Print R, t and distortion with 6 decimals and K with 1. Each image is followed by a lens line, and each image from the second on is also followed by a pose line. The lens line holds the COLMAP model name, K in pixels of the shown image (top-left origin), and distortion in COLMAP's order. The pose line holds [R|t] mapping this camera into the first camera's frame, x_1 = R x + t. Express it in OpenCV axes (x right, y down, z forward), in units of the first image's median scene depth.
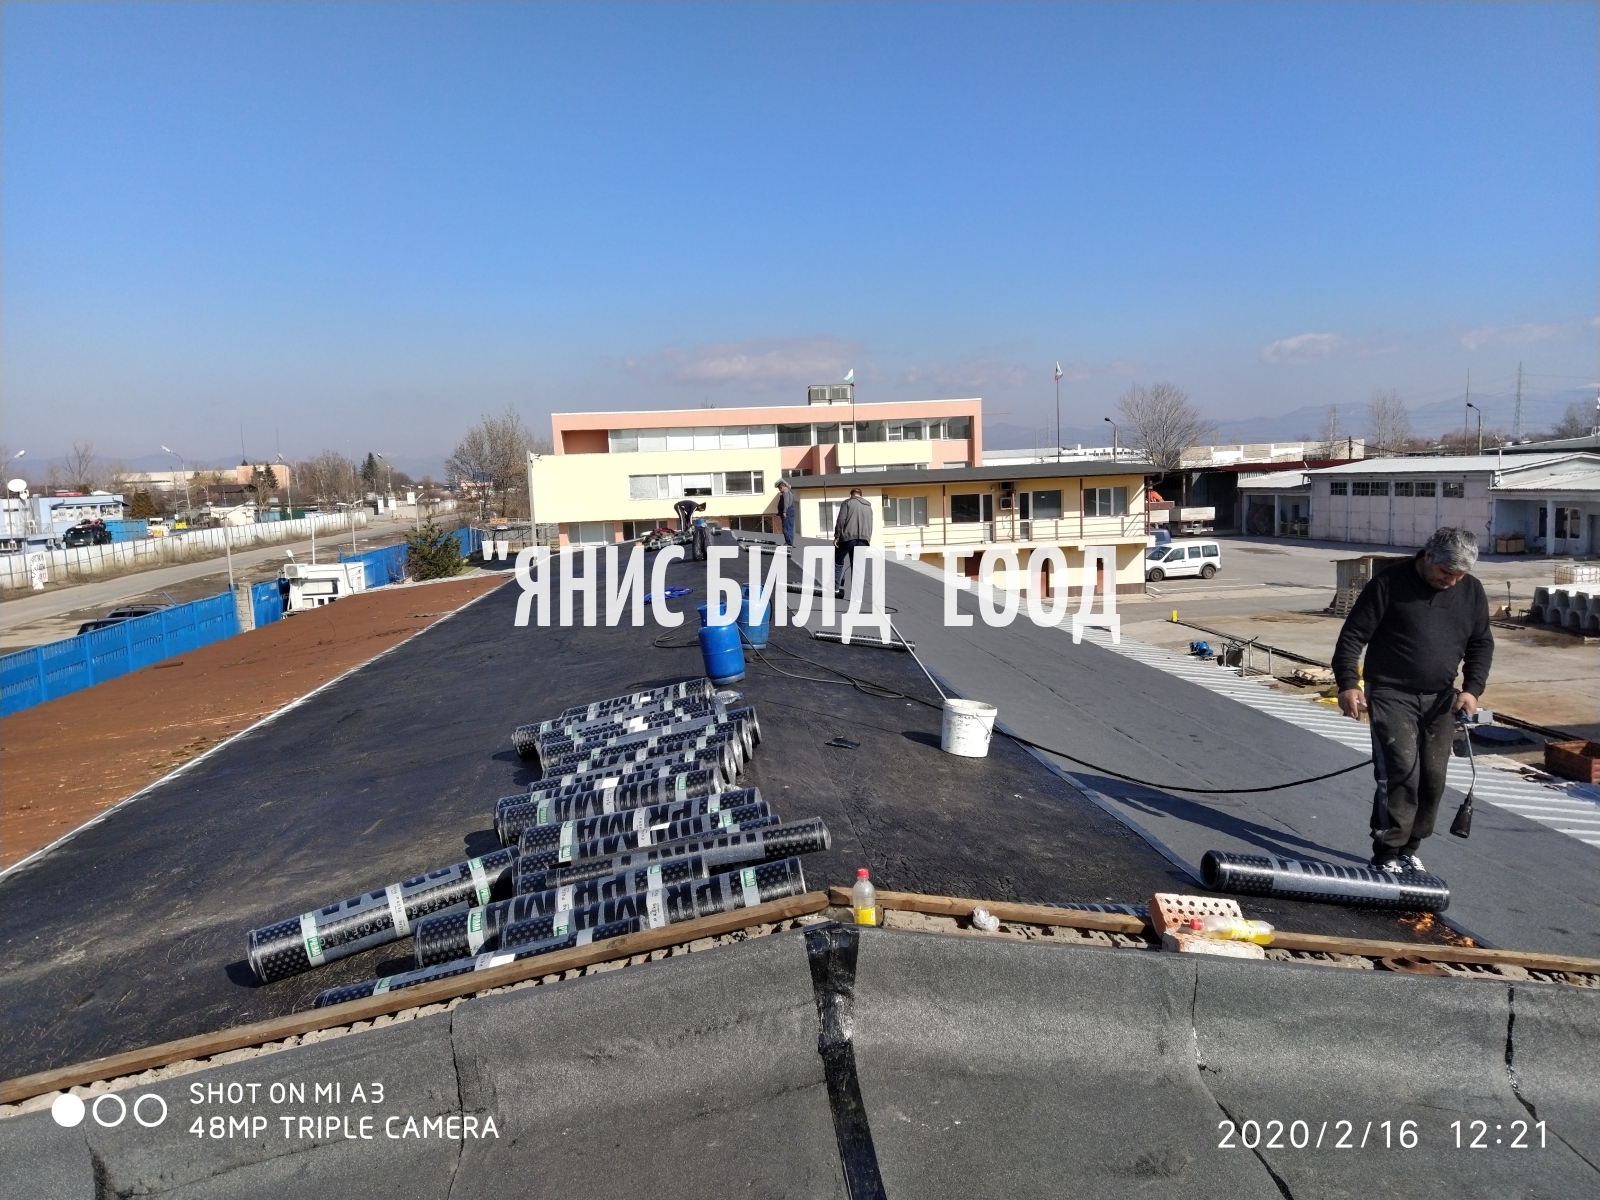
lens RADIAL K [[1206.1, 0, 807.5], [0, 1206.1, 622.9], [0, 0, 1]] dist [0.110716, -0.146978]
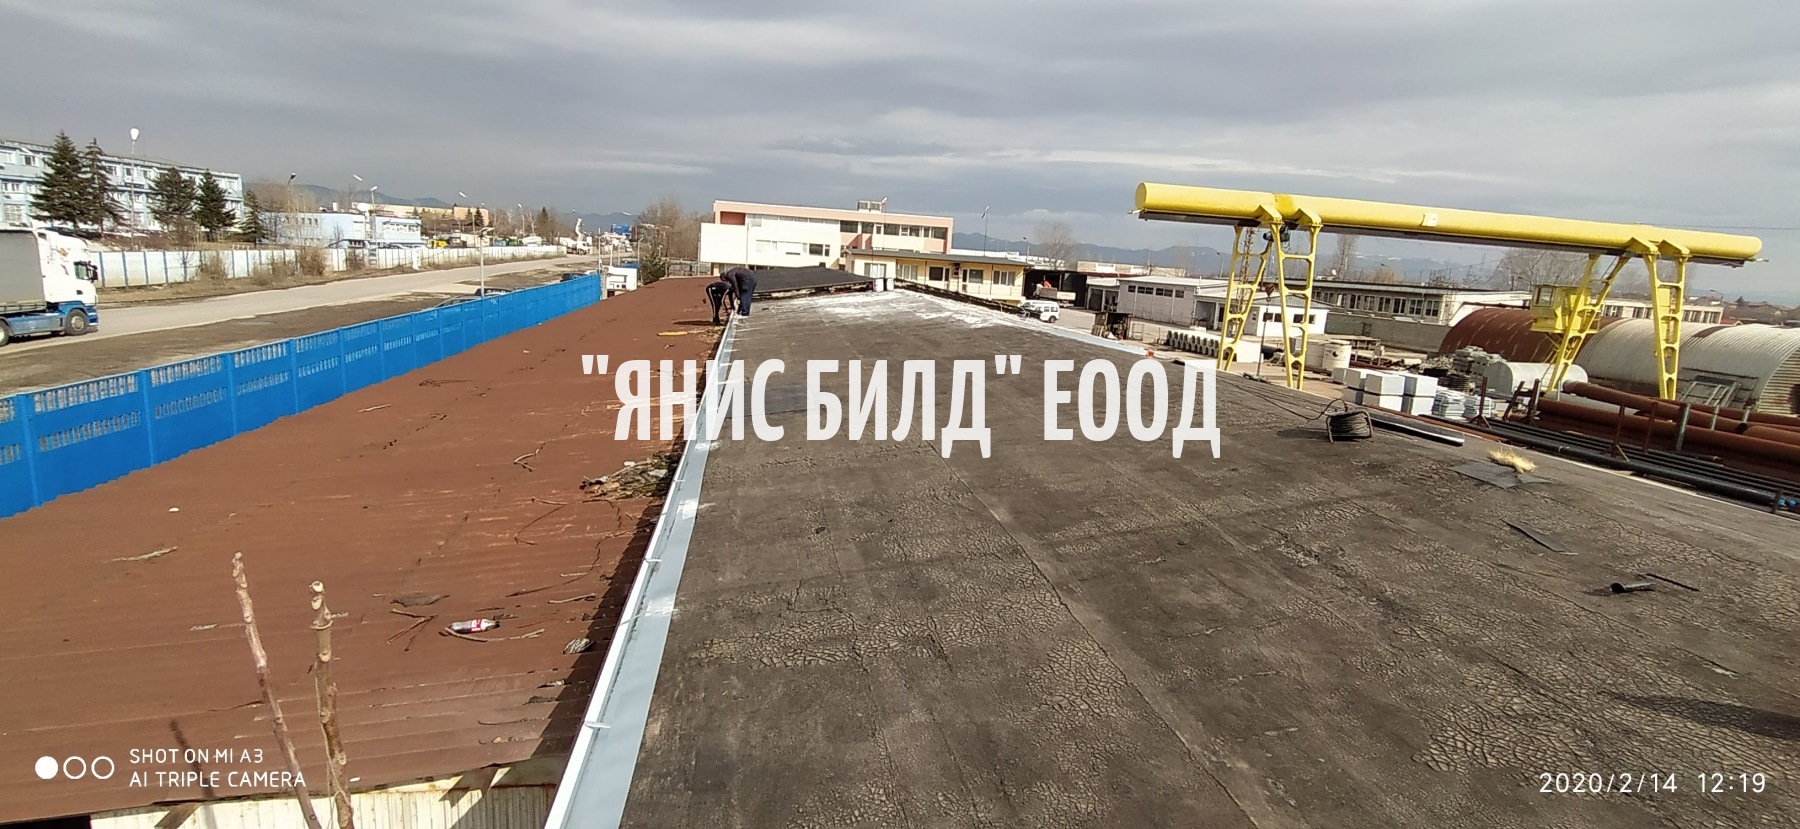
lens RADIAL K [[838.3, 0, 923.0], [0, 838.3, 419.7], [0, 0, 1]] dist [-0.010296, 0.007183]
pose [[0.989771, 0.085196, 0.114437, -0.020691], [-0.092700, 0.993766, 0.061927, 0.043375], [-0.108447, -0.071901, 0.991499, -0.276389]]
